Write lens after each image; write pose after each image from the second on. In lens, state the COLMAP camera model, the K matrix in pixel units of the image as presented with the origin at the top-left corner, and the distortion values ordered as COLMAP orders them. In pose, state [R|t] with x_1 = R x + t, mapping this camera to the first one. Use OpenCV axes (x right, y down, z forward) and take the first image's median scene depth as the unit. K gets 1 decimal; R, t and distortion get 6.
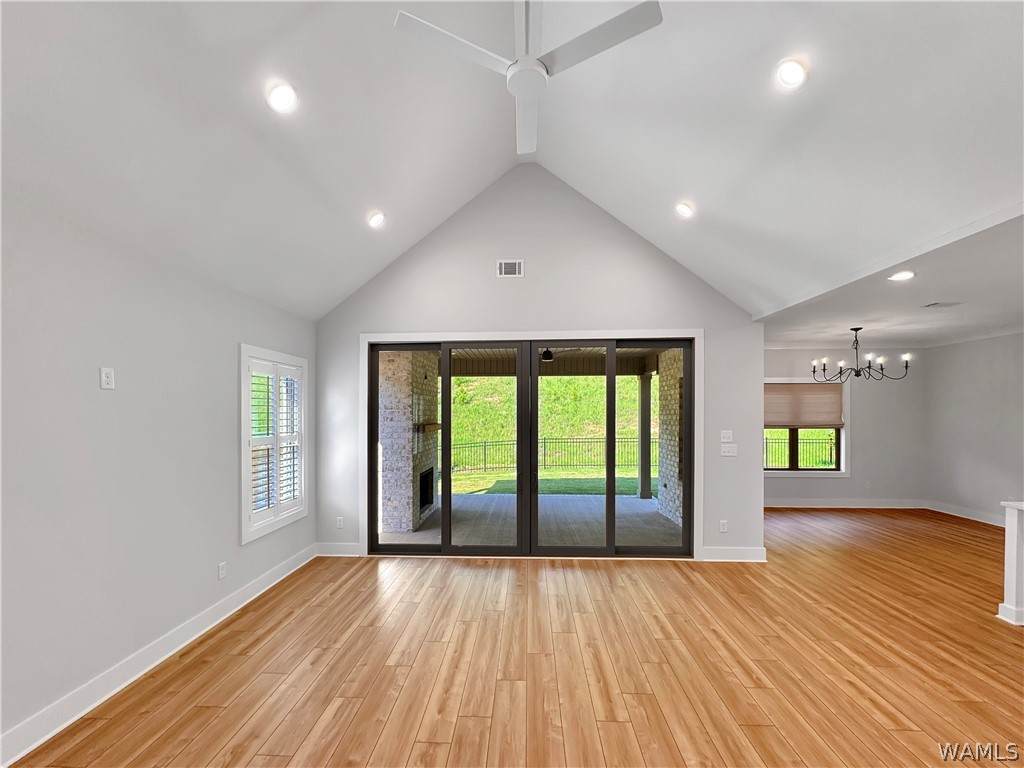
lens RADIAL K [[440.1, 0, 510.1], [0, 440.1, 407.1], [0, 0, 1]] dist [-0.002752, 0.000024]
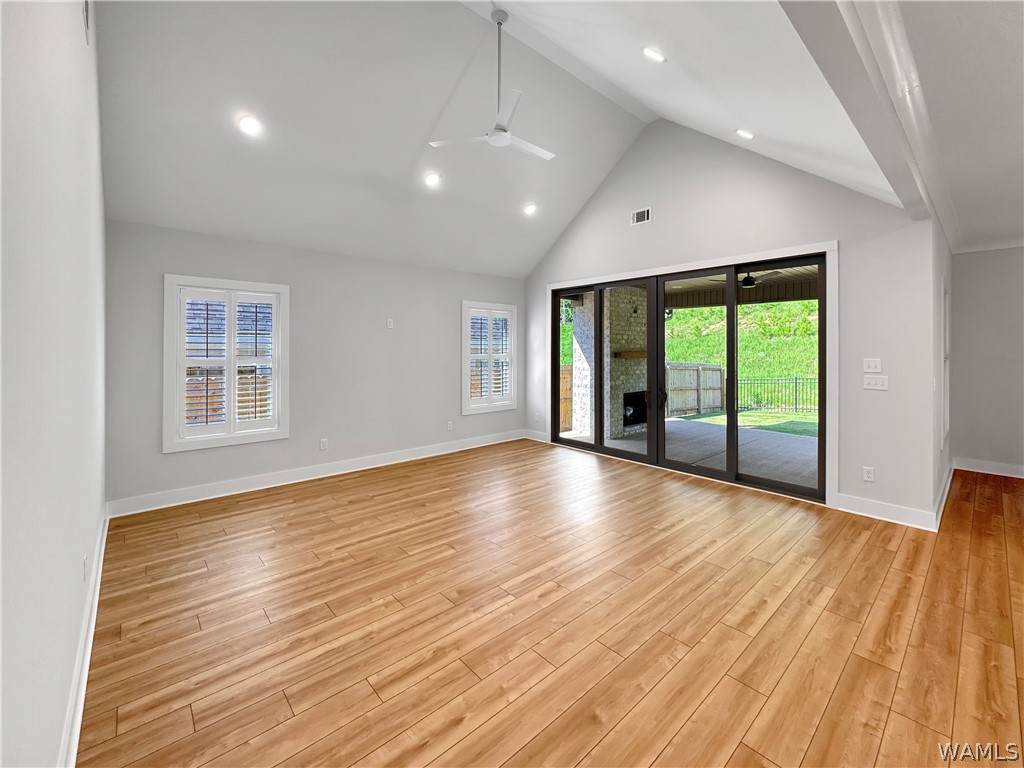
lens RADIAL K [[440.1, 0, 507.2], [0, 440.1, 344.9], [0, 0, 1]] dist [-0.002752, 0.000024]
pose [[0.686268, -0.000019, -0.727349, 0.606588], [0.005497, 0.999972, 0.005160, 0.018411], [0.727328, -0.007540, 0.686249, -0.060633]]
